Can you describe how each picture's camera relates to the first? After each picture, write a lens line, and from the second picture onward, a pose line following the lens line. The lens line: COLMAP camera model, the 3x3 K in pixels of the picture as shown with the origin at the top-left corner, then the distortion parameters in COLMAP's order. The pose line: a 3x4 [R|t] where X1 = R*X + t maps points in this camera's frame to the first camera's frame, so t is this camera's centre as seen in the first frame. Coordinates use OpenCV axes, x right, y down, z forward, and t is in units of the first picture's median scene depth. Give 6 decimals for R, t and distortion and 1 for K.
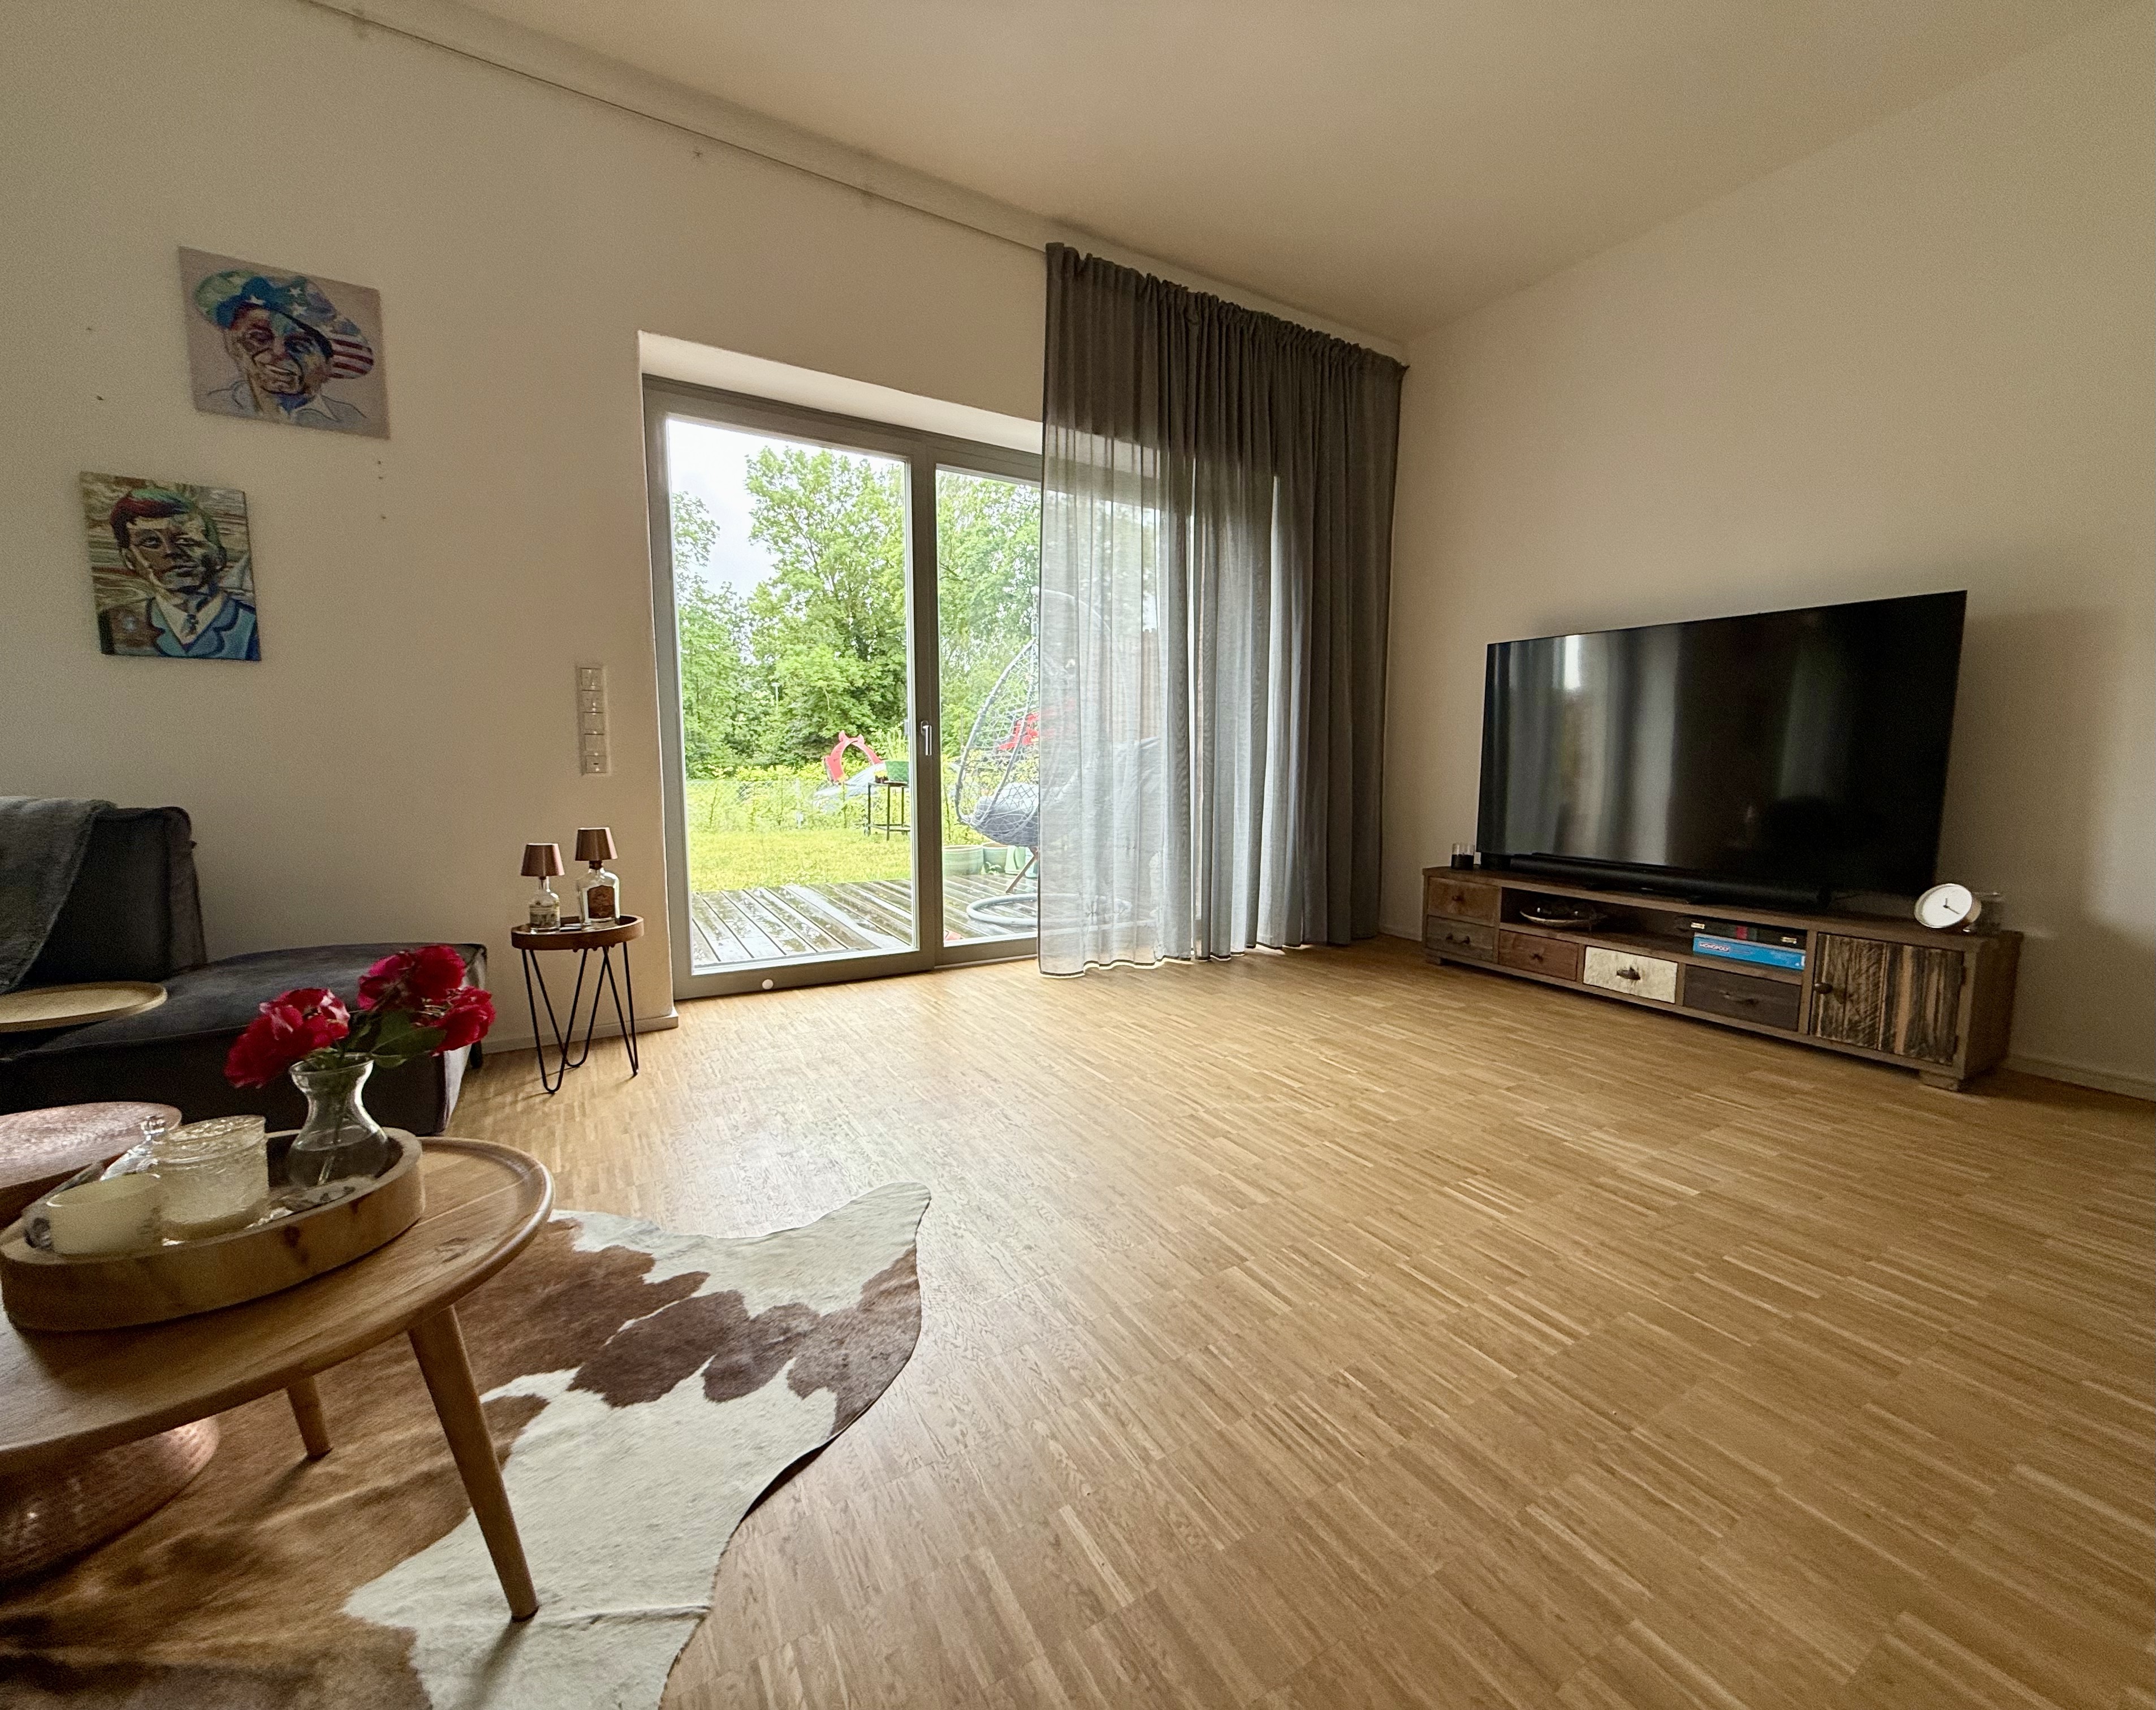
lens RADIAL K [[852.7, 0, 1086.5], [0, 852.7, 853.6], [0, 0, 1]] dist [0.000601, -0.000028]
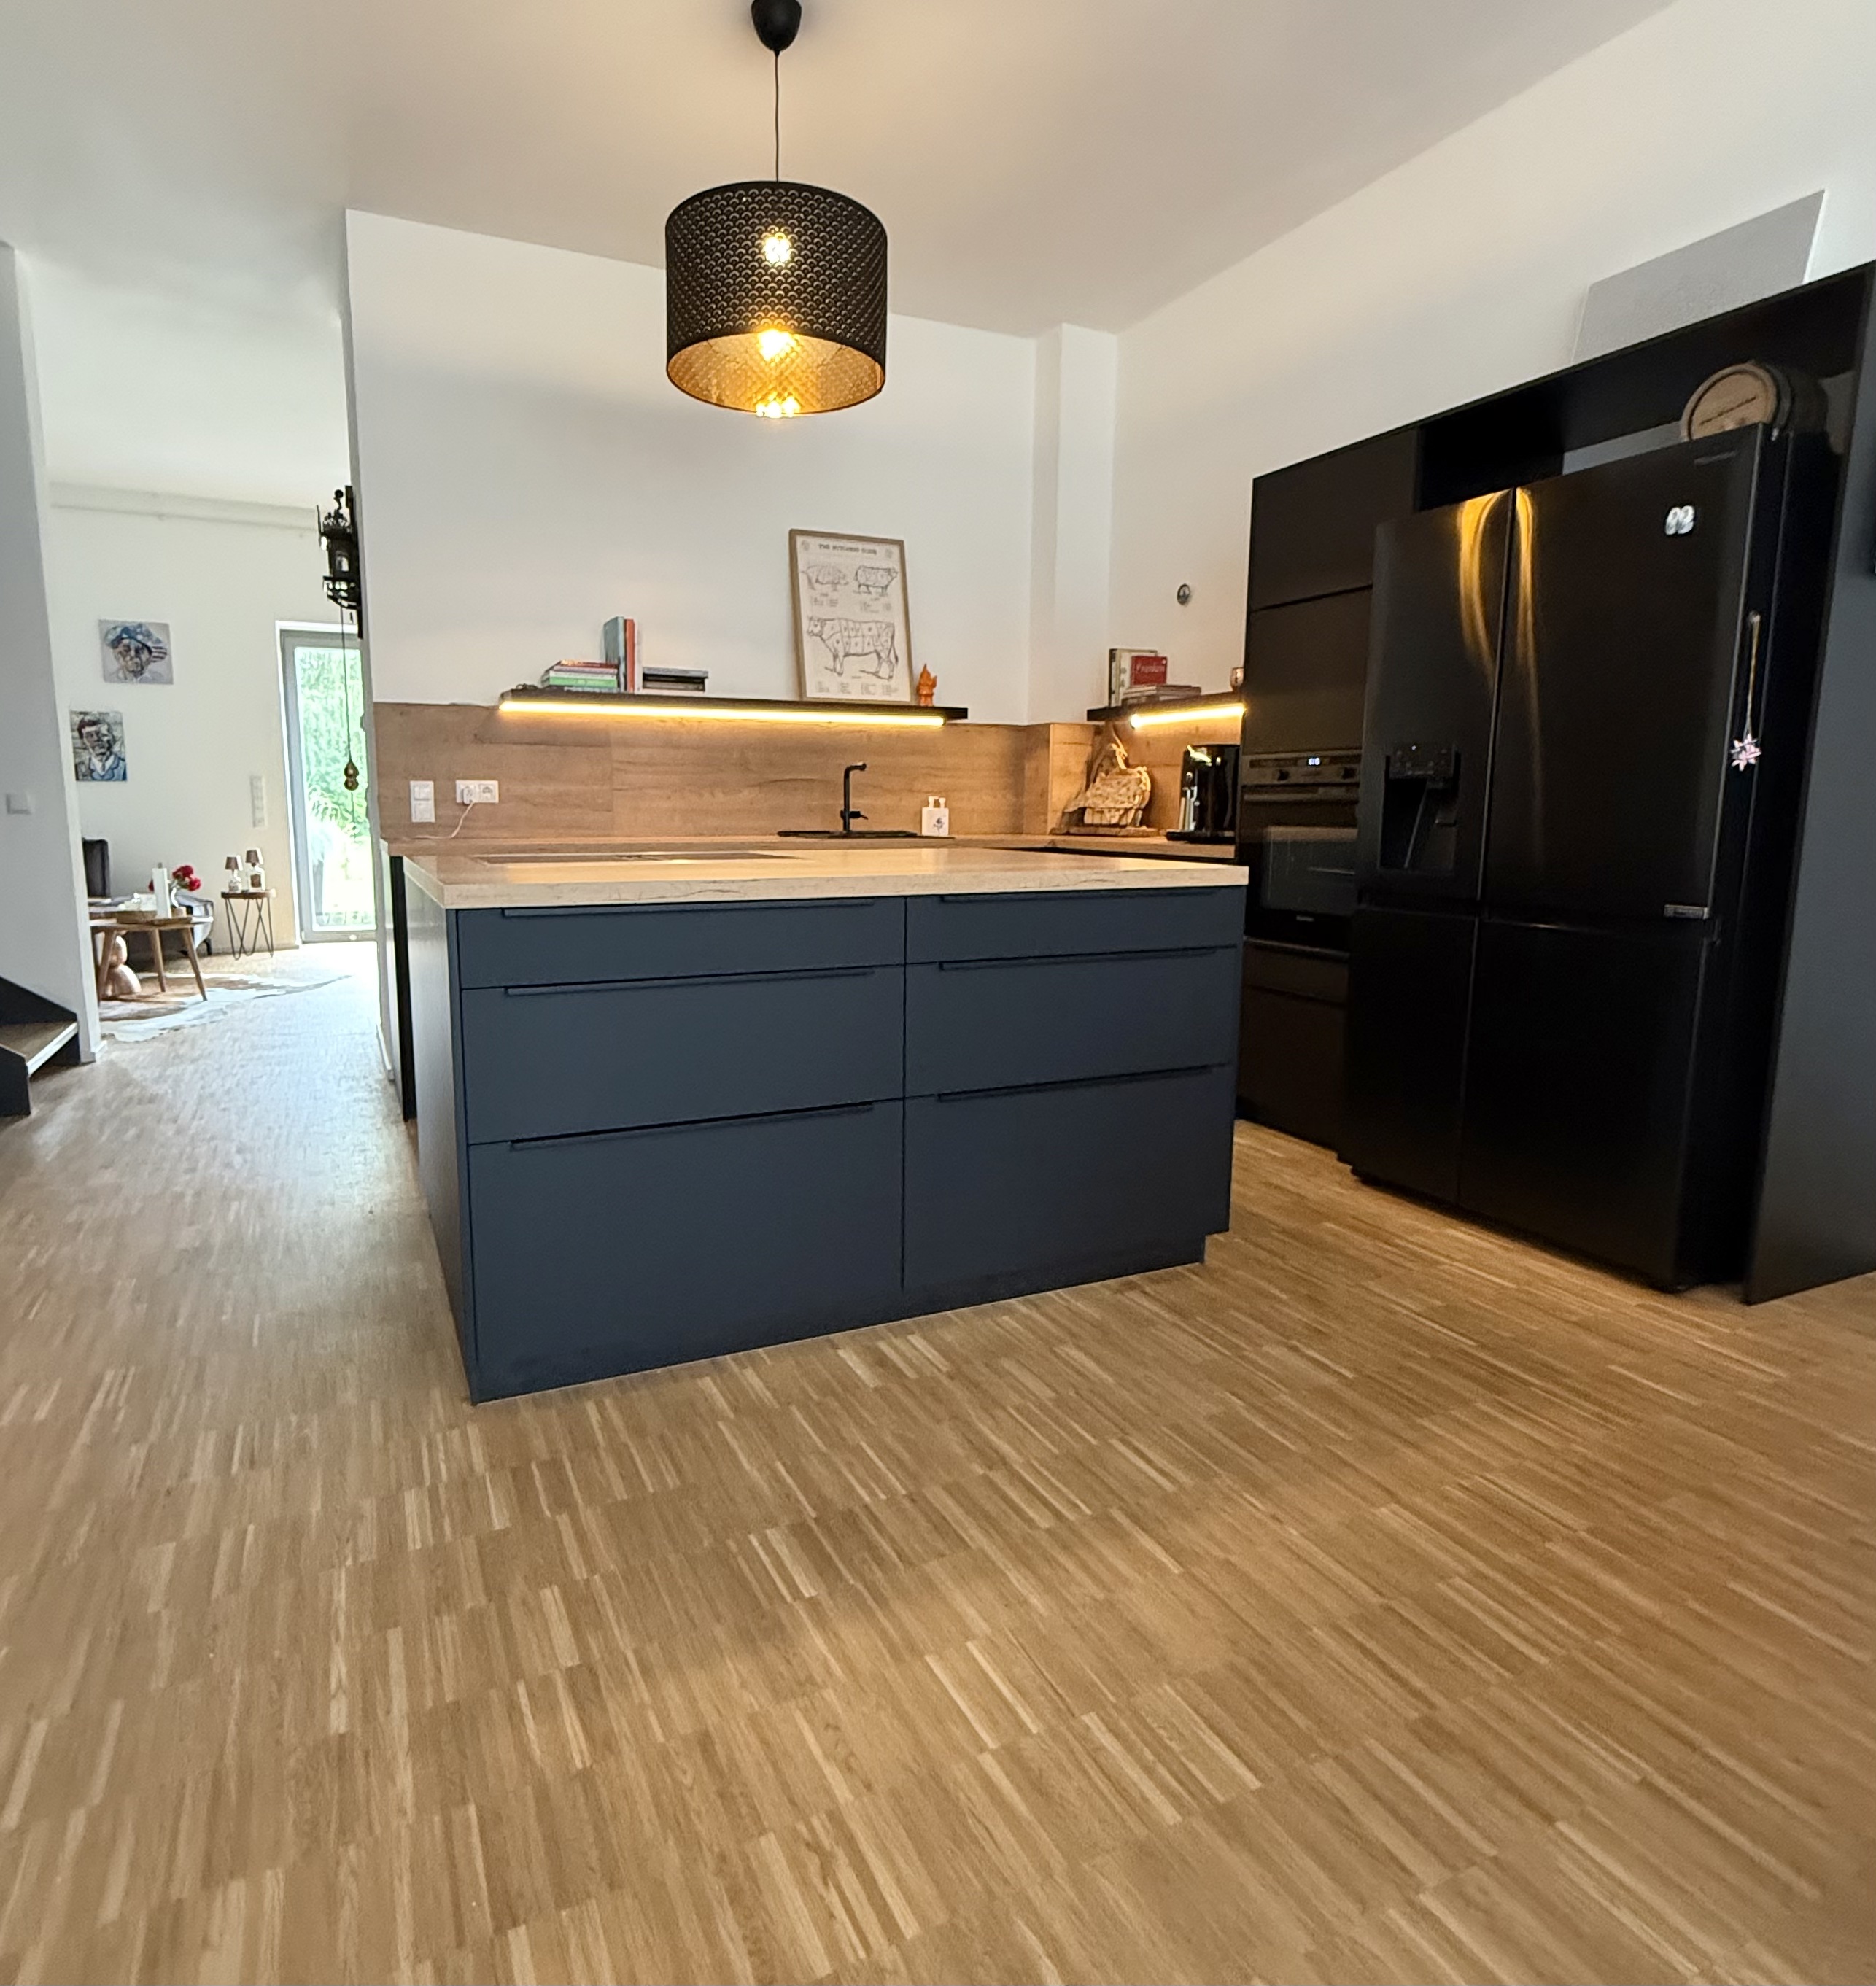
lens RADIAL K [[1259.7, 0, 933.6], [0, 1259.7, 992.5], [0, 0, 1]] dist [-0.009699, -0.001556]
pose [[0.993444, 0.020694, -0.112430, 1.783469], [-0.015994, 0.998967, 0.042541, 0.197114], [0.113194, -0.040464, 0.992749, -2.377253]]
